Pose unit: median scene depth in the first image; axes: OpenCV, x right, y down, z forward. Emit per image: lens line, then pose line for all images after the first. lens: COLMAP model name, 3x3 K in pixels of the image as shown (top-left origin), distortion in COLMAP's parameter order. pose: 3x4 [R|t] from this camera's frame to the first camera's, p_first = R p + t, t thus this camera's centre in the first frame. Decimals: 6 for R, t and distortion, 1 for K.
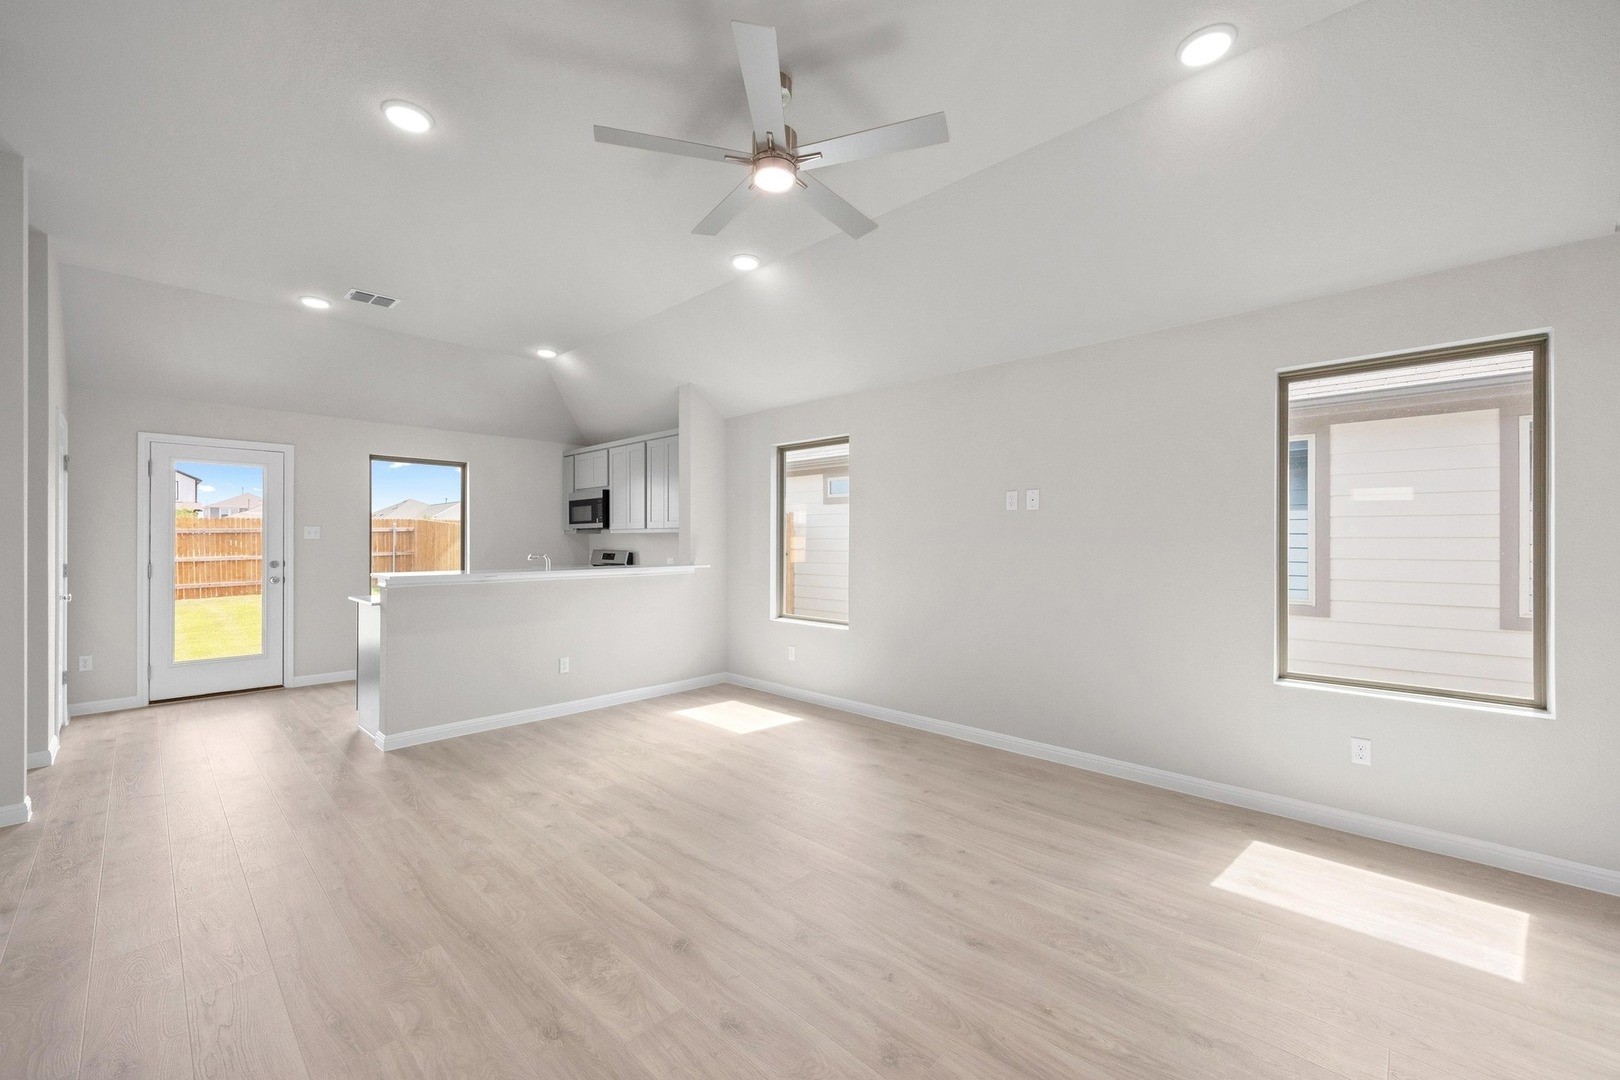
lens RADIAL K [[636.4, 0, 802.2], [0, 636.4, 542.3], [0, 0, 1]] dist [0.000139, -0.000129]
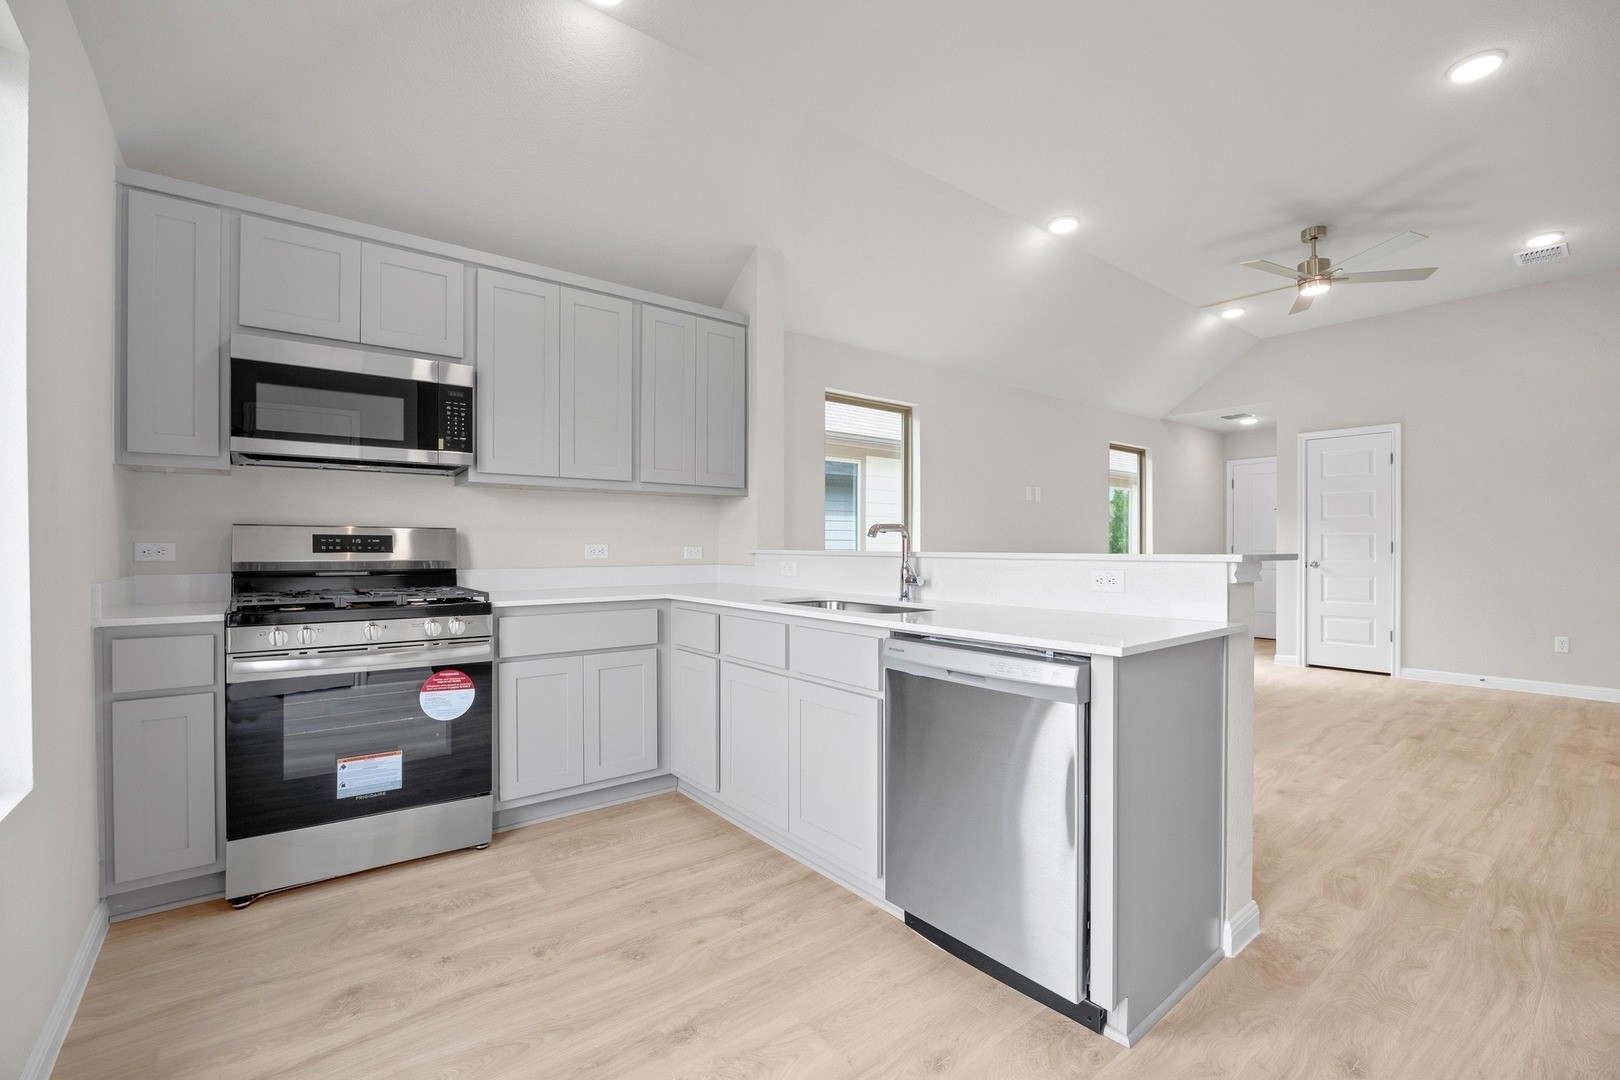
lens RADIAL K [[697.3, 0, 816.2], [0, 697.3, 544.7], [0, 0, 1]] dist [-0.020672, 0.000274]
pose [[0.128424, -0.002097, 0.991717, -1.346341], [0.001117, 0.999997, 0.001970, 0.046578], [-0.991719, 0.000855, 0.128426, 1.408624]]
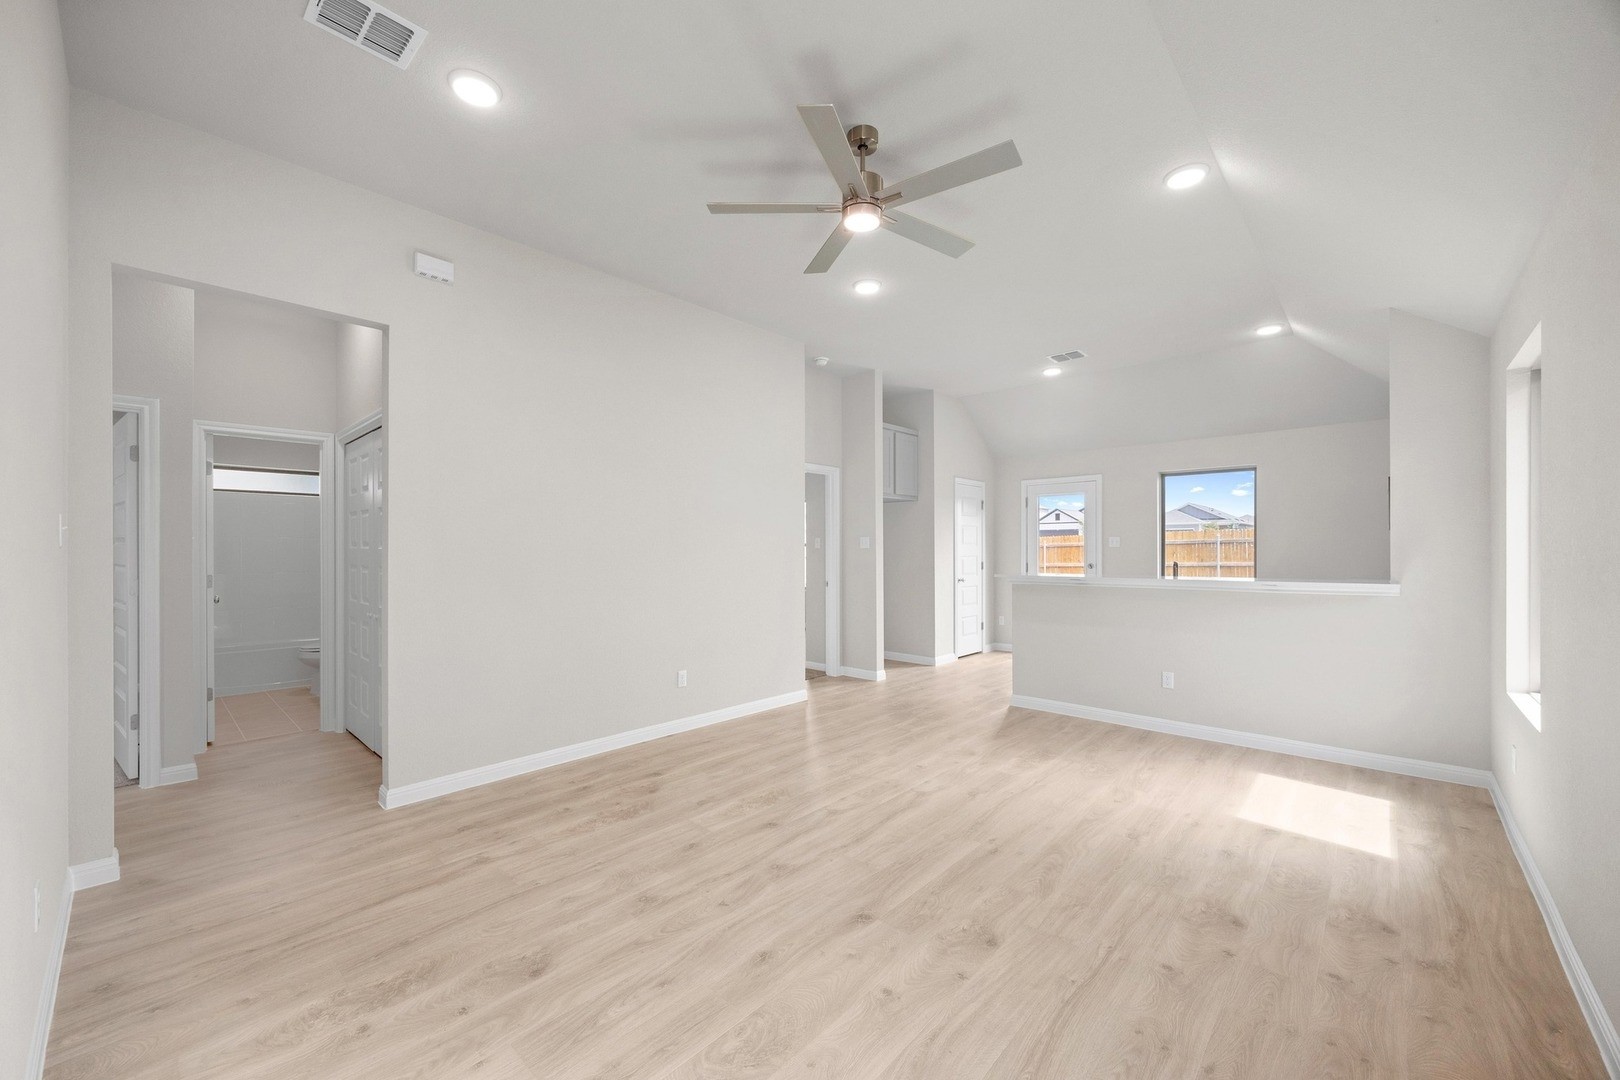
lens RADIAL K [[623.2, 0, 808.1], [0, 623.2, 547.6], [0, 0, 1]] dist [-0.001160, -0.000086]
pose [[0.021311, -0.004397, -0.999763, 0.723079], [0.002811, 0.999987, -0.004338, 0.000461], [0.999769, -0.002717, 0.021323, 0.611116]]
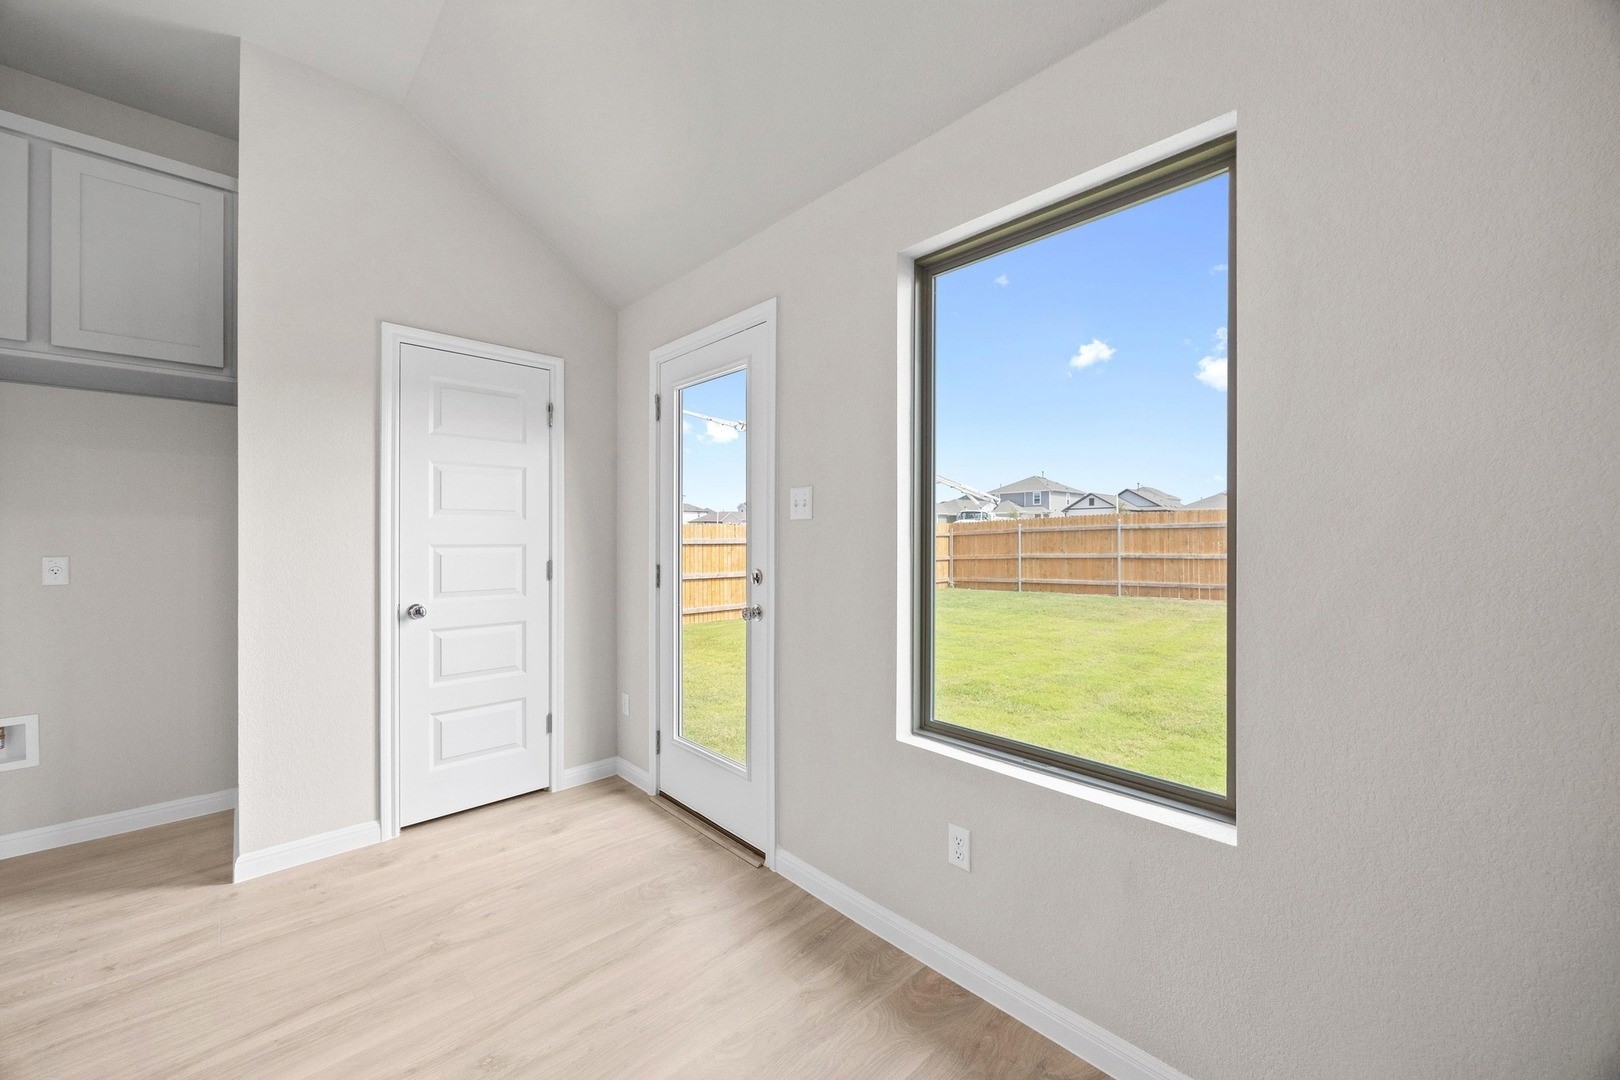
lens RADIAL K [[610.3, 0, 825.7], [0, 610.3, 537.2], [0, 0, 1]] dist [-0.009860, -0.000156]
pose [[-0.030019, 0.001185, -0.999549, -0.643735], [-0.001773, 0.999998, 0.001239, 0.008750], [0.999548, 0.001810, -0.030017, 1.686585]]
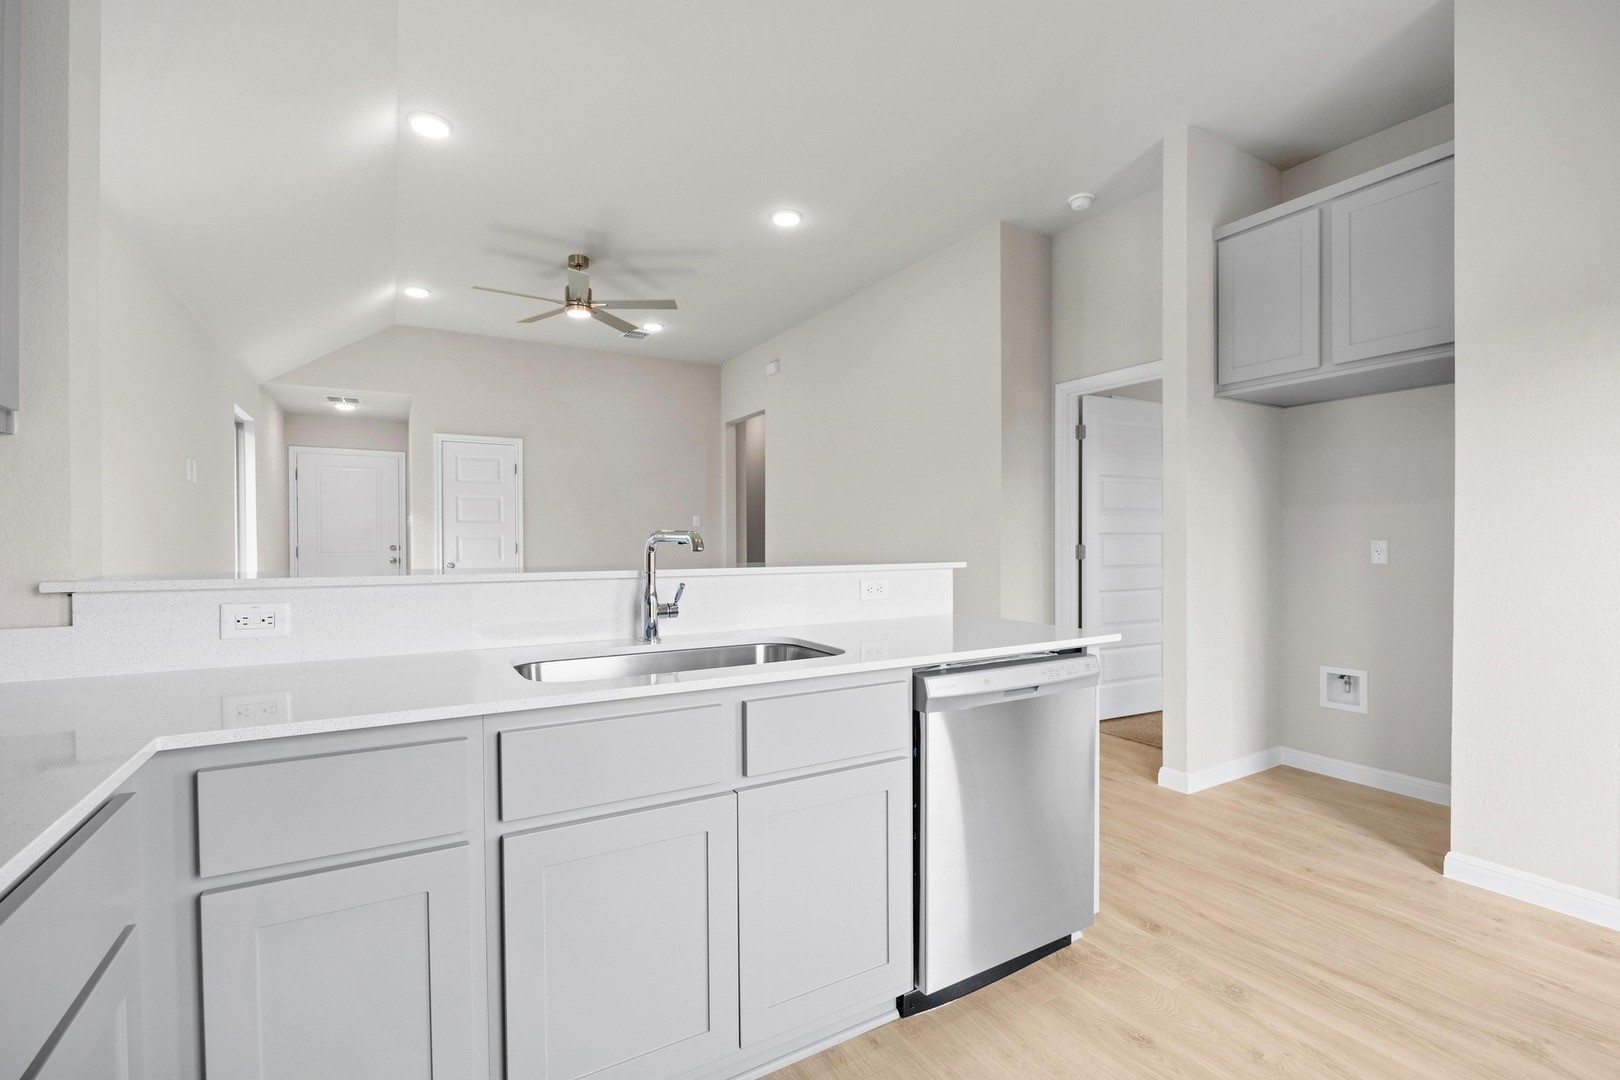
lens RADIAL K [[718.5, 0, 815.4], [0, 718.5, 545.4], [0, 0, 1]] dist [-0.002274, -0.000402]
pose [[-0.964595, -0.001947, 0.263727, -0.830330], [0.000990, 0.999939, 0.011002, 0.030195], [-0.263732, 0.010874, -0.964535, 1.909120]]
